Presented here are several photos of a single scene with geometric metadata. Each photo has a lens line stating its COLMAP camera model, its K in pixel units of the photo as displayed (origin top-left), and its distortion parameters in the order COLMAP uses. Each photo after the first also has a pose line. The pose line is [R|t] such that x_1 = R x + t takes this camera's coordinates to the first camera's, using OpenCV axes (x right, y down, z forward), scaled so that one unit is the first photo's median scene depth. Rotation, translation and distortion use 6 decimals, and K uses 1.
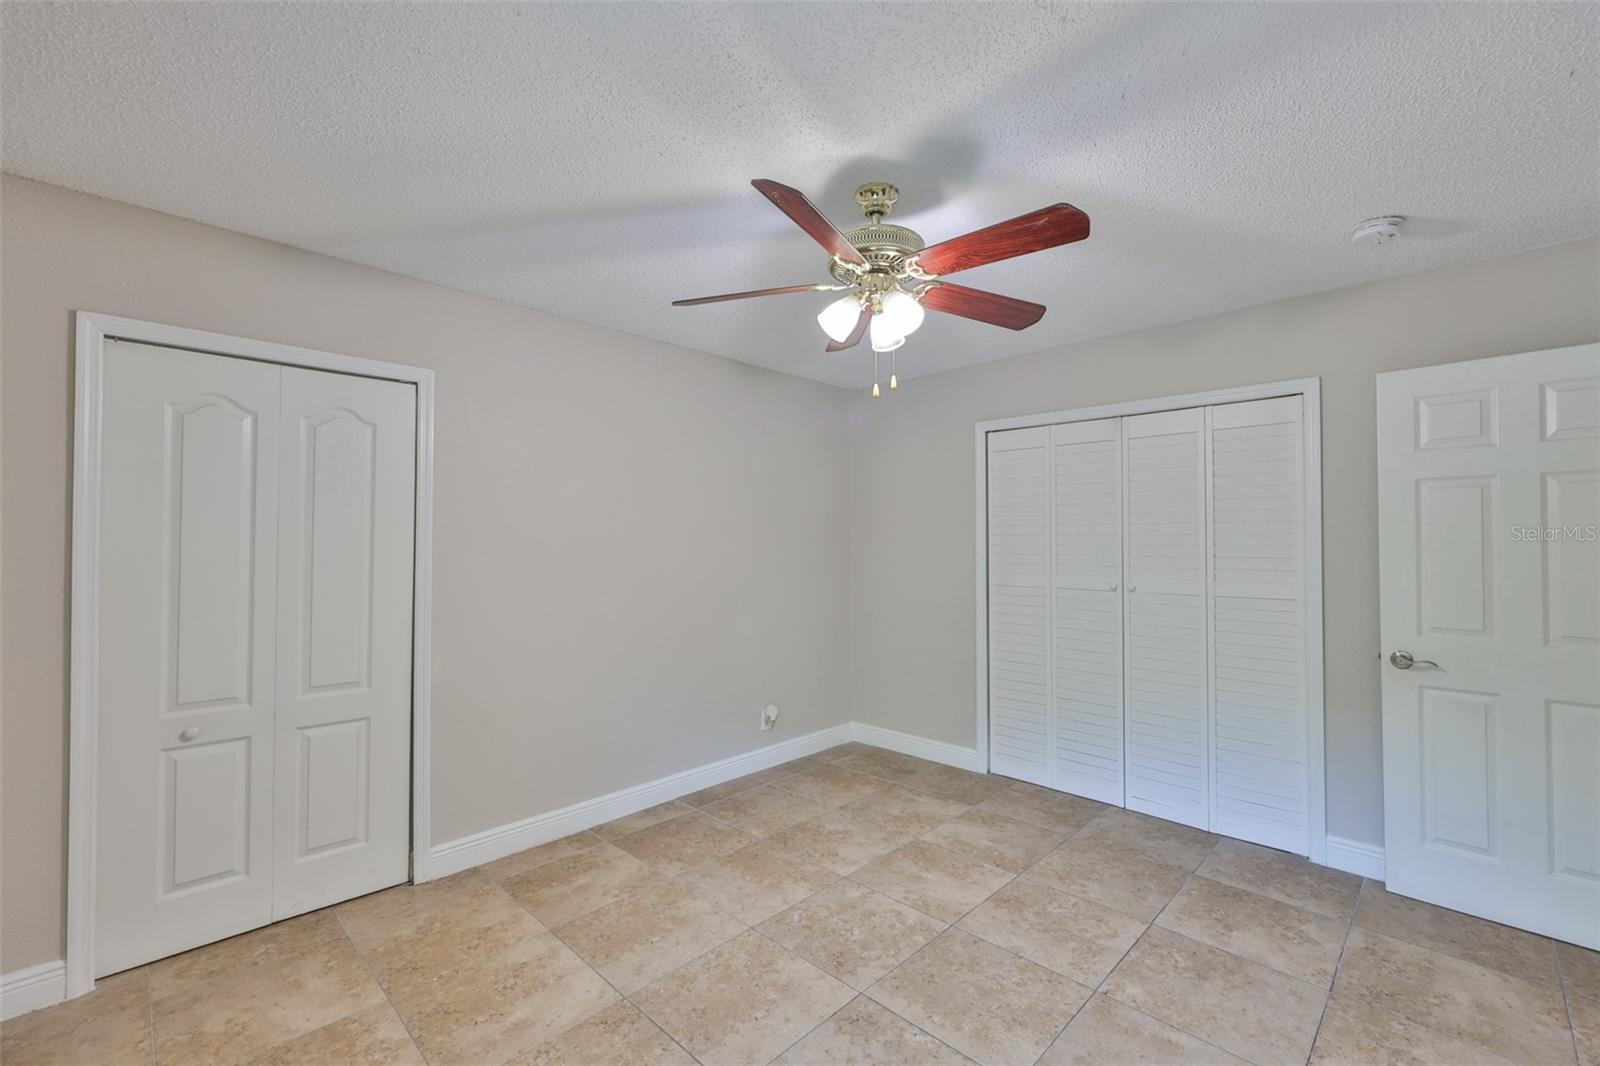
lens RADIAL K [[675.5, 0, 798.6], [0, 675.5, 534.2], [0, 0, 1]] dist [-0.000076, 0.000127]
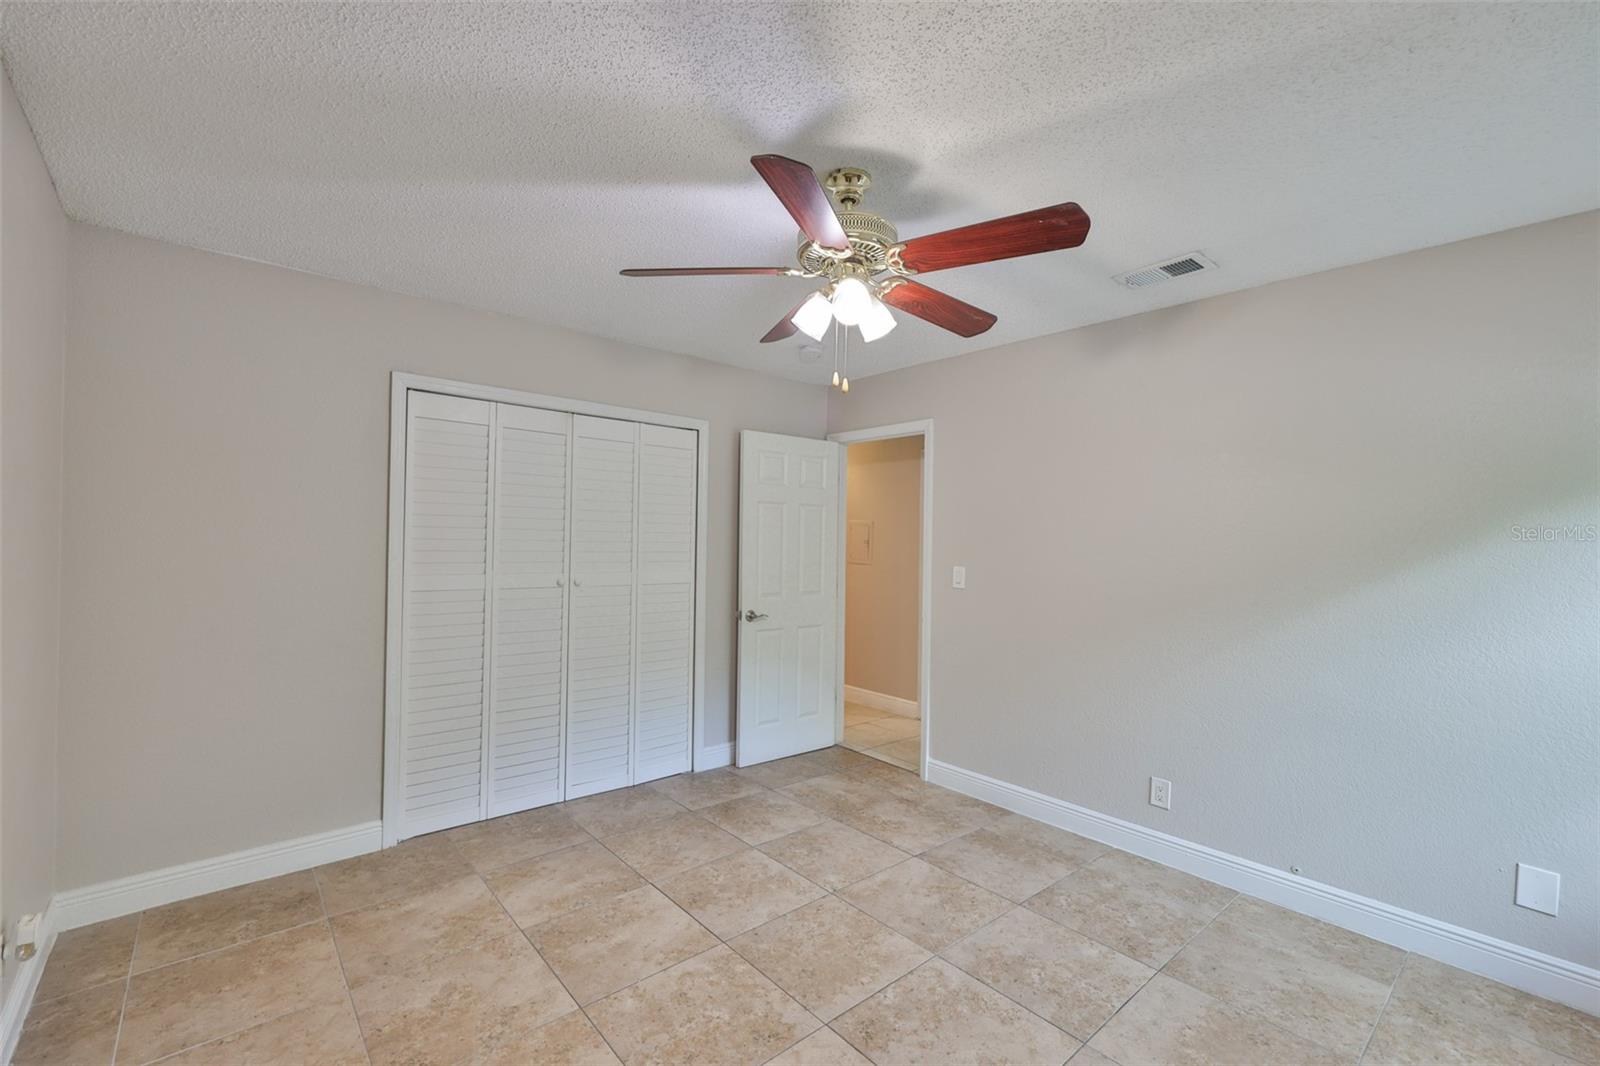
lens RADIAL K [[675.5, 0, 798.6], [0, 675.5, 534.2], [0, 0, 1]] dist [-0.000076, 0.000127]
pose [[0.074713, 0.014033, 0.997106, -0.633642], [-0.028885, 0.999512, -0.011903, 0.010605], [-0.996787, -0.027912, 0.075082, 0.735564]]
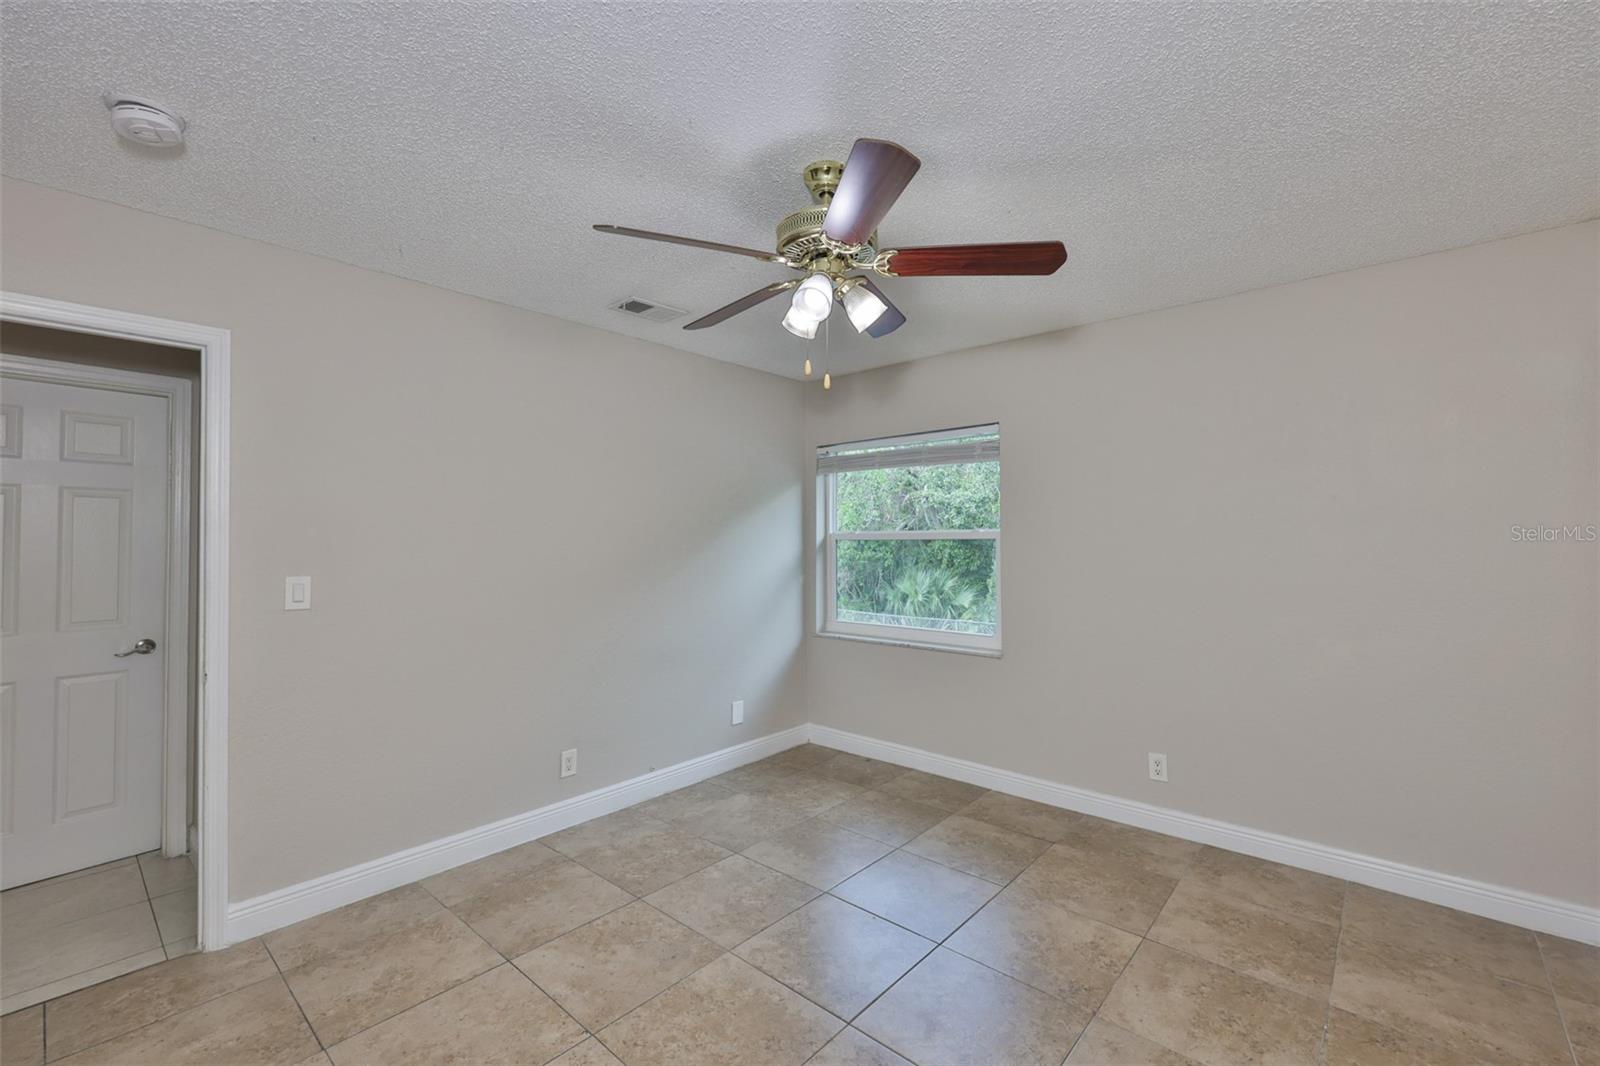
lens RADIAL K [[675.5, 0, 798.6], [0, 675.5, 534.2], [0, 0, 1]] dist [-0.000076, 0.000127]
pose [[-0.998598, 0.005854, -0.052613, 0.154594], [0.006651, 0.999865, -0.014999, 0.011810], [0.052518, -0.015328, -0.998502, 1.446151]]
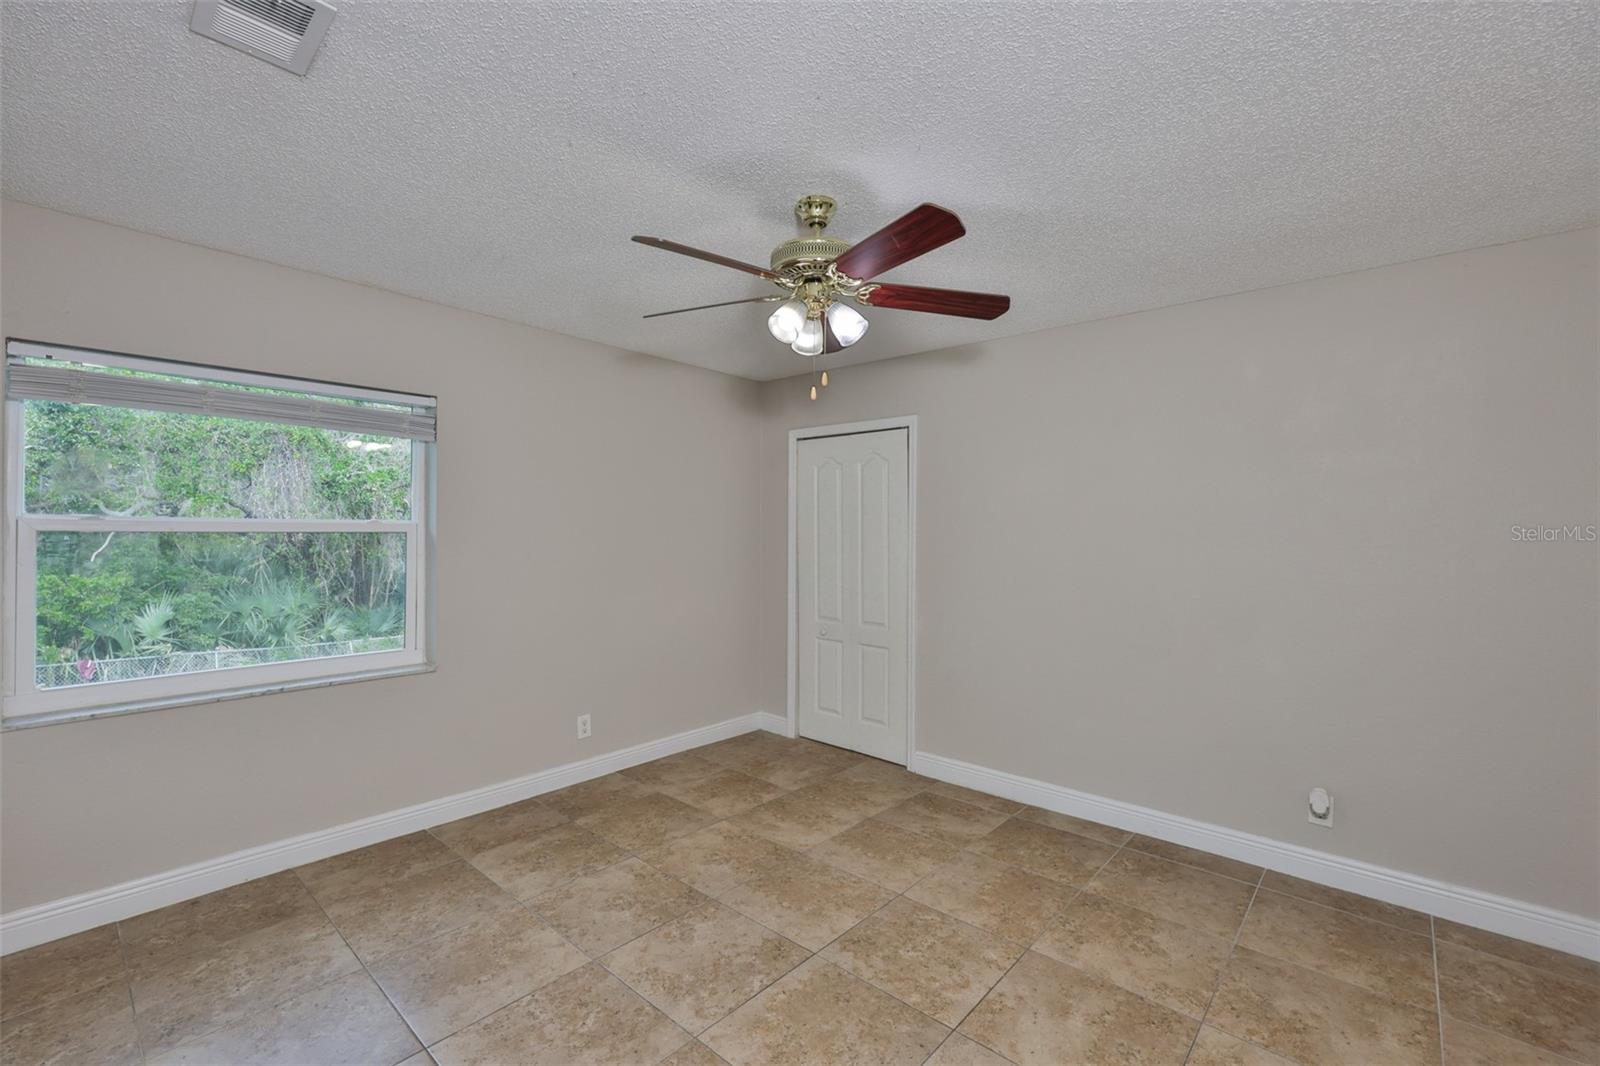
lens RADIAL K [[675.5, 0, 798.6], [0, 675.5, 534.2], [0, 0, 1]] dist [-0.000076, 0.000127]
pose [[0.050930, 0.001853, -0.998701, 0.871365], [0.003269, 0.999993, 0.002022, 0.004970], [0.998697, -0.003368, 0.050923, 0.686825]]
